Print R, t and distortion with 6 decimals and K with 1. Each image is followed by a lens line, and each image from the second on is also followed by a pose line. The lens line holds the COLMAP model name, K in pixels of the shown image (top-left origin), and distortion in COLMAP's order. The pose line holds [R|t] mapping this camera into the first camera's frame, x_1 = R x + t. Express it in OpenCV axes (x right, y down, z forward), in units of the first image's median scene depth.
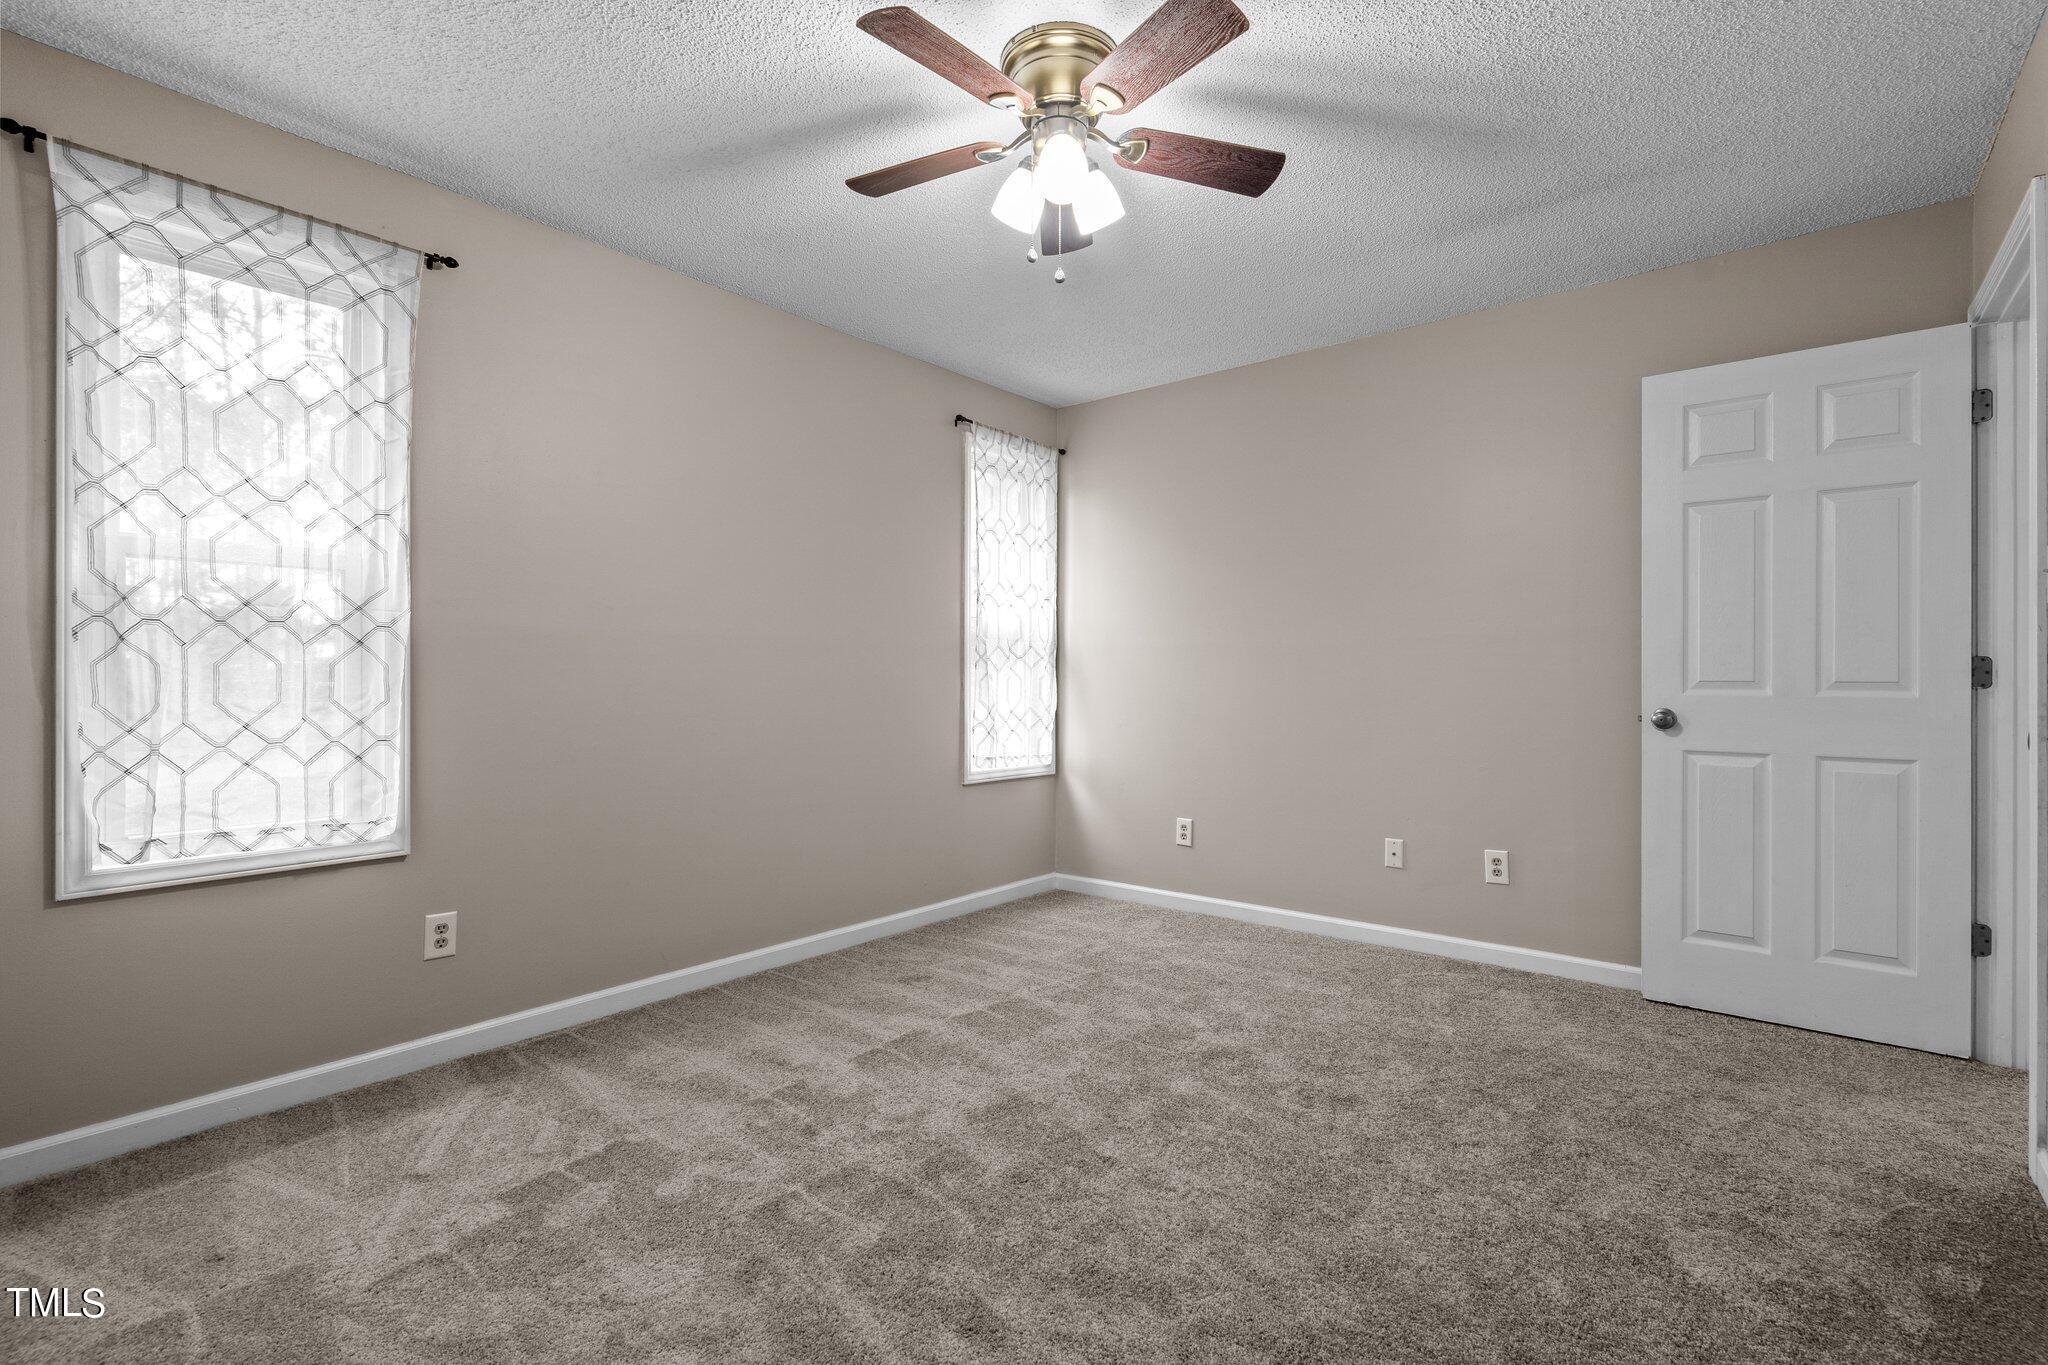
lens RADIAL K [[937.3, 0, 1041.7], [0, 937.3, 667.3], [0, 0, 1]] dist [-0.004809, 0.001539]
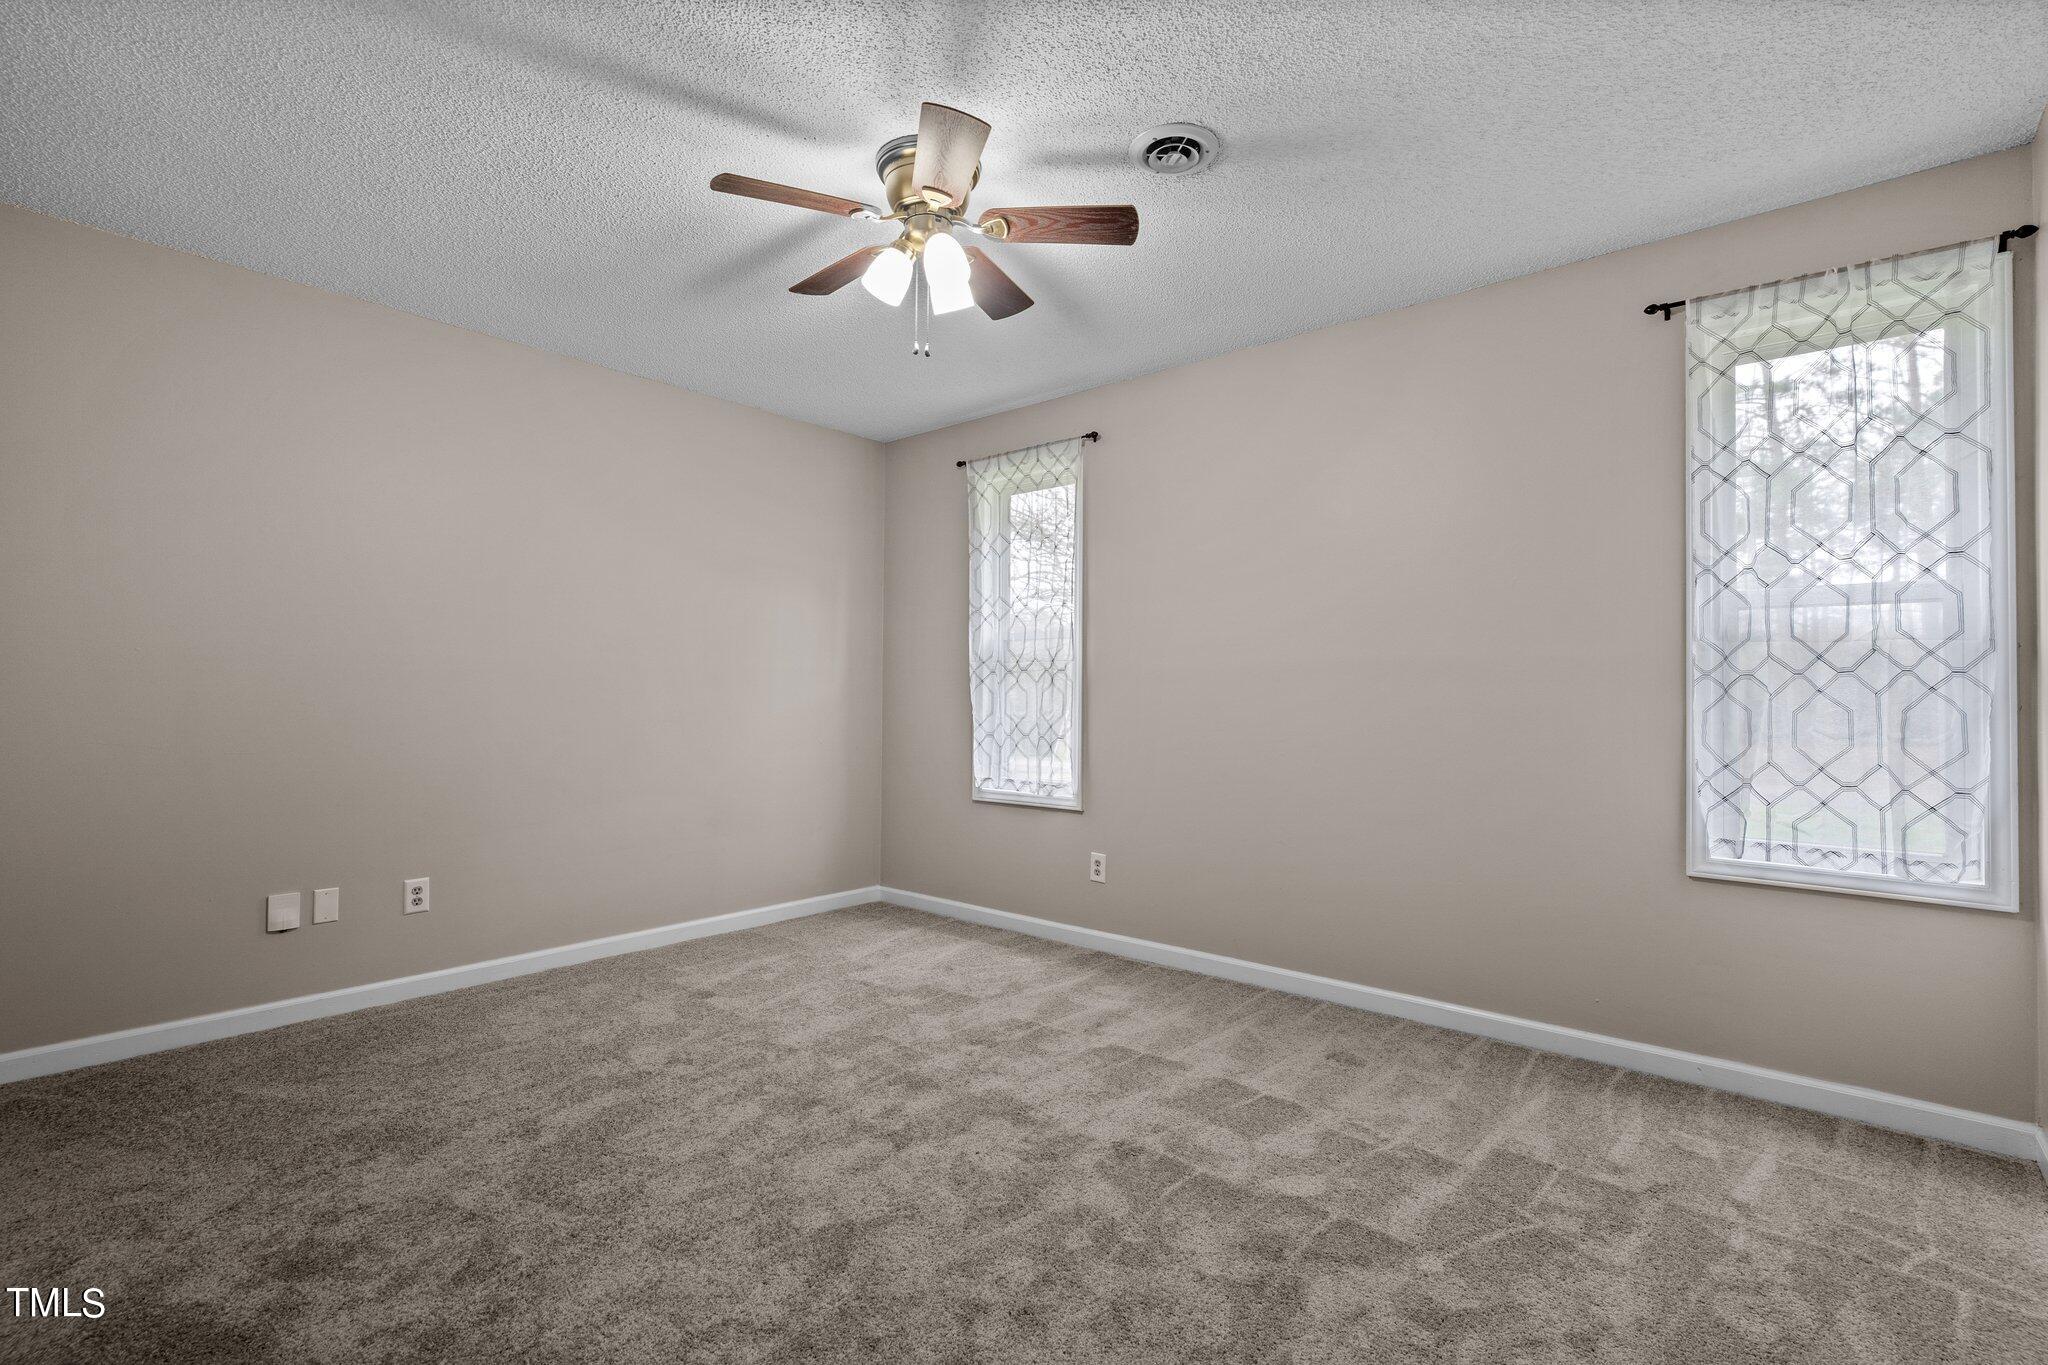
lens RADIAL K [[937.3, 0, 1074.1], [0, 937.3, 705.5], [0, 0, 1]] dist [-0.004809, 0.001539]
pose [[-0.014159, -0.004964, -0.999887, 0.847628], [-0.006432, 0.999967, -0.004873, 0.023920], [0.999879, 0.006362, -0.014191, 0.910329]]
